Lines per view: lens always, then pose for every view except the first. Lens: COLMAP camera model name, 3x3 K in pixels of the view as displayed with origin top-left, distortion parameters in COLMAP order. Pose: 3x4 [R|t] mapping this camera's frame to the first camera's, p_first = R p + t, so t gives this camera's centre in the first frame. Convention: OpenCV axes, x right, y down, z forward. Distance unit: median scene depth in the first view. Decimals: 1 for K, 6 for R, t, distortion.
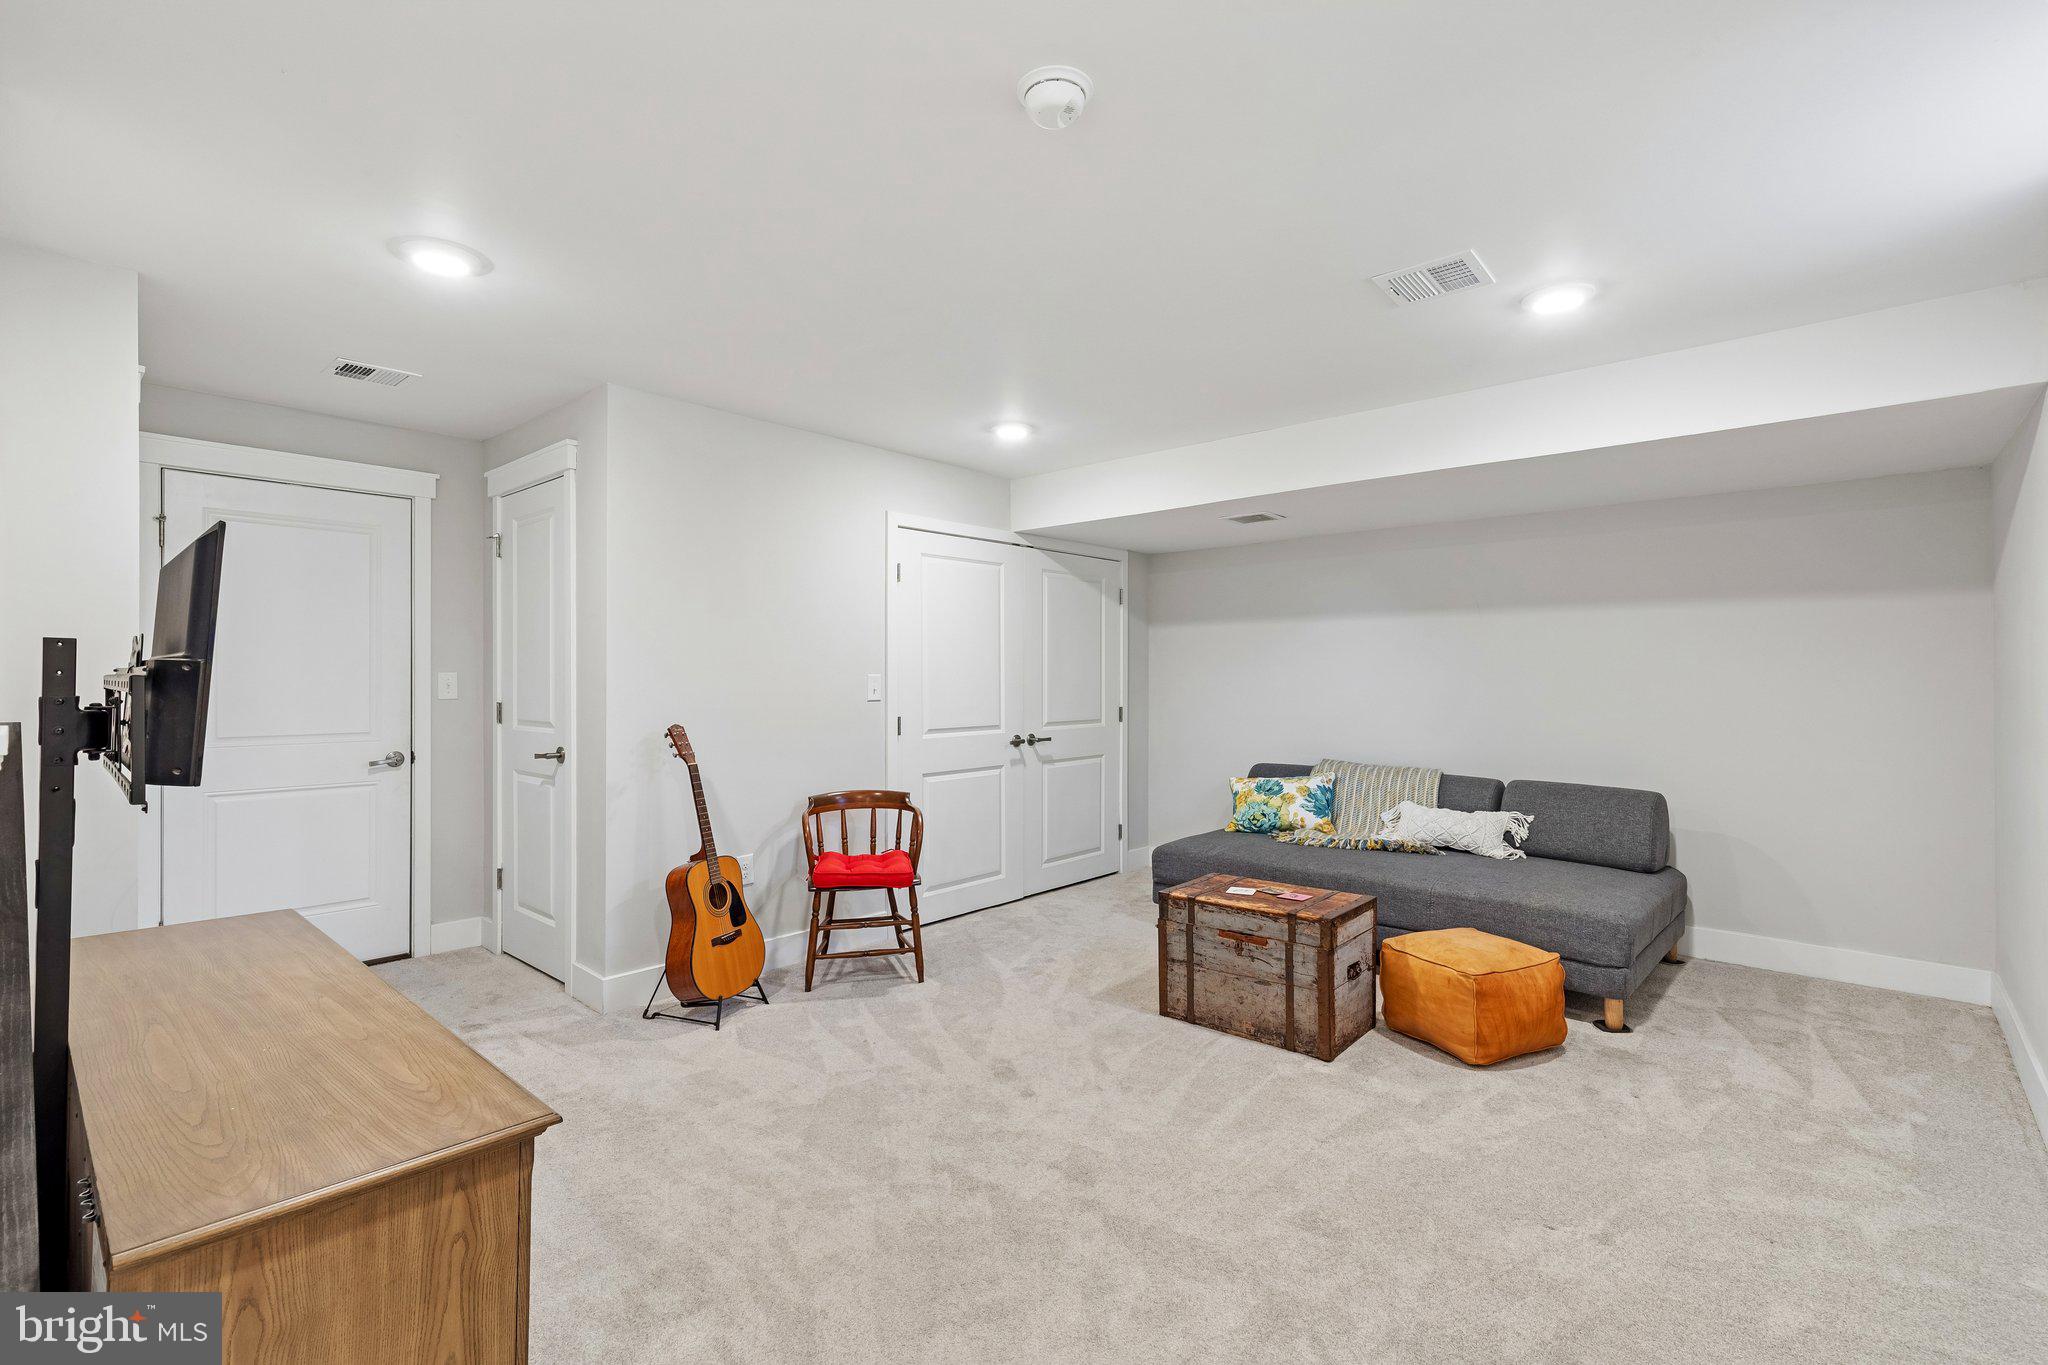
lens RADIAL K [[920.5, 0, 1022.9], [0, 920.5, 674.1], [0, 0, 1]] dist [0.003262, -0.000856]
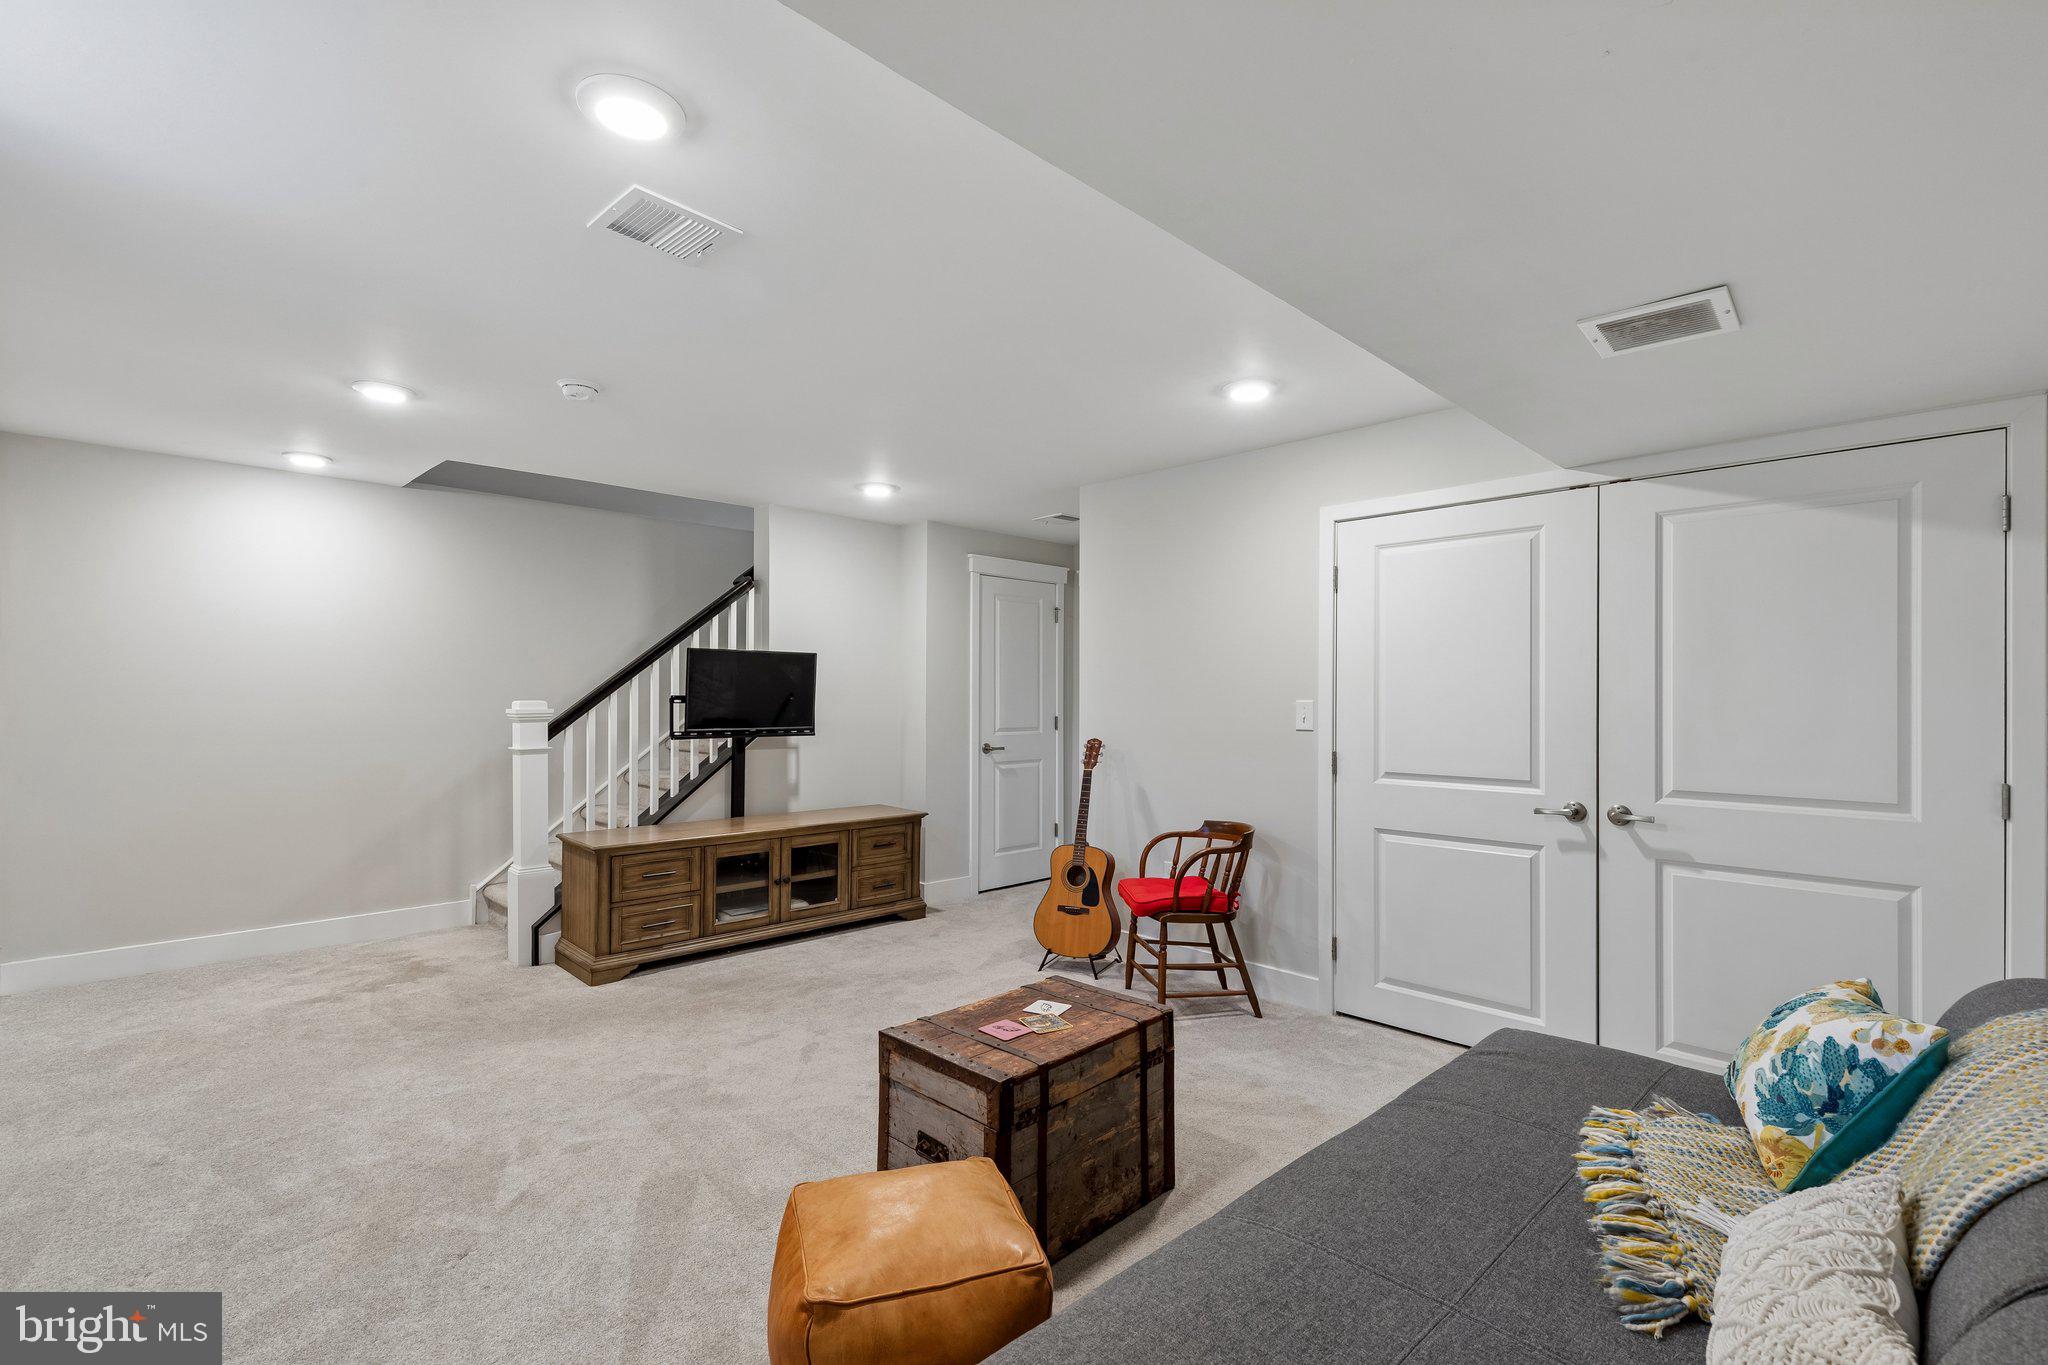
lens RADIAL K [[920.5, 0, 1022.8], [0, 920.5, 689.1], [0, 0, 1]] dist [0.003262, -0.000856]
pose [[-0.063532, -0.003143, -0.997975, 0.621448], [-0.002813, 0.999992, -0.002970, -0.005378], [0.997976, 0.002619, -0.063541, 0.677635]]
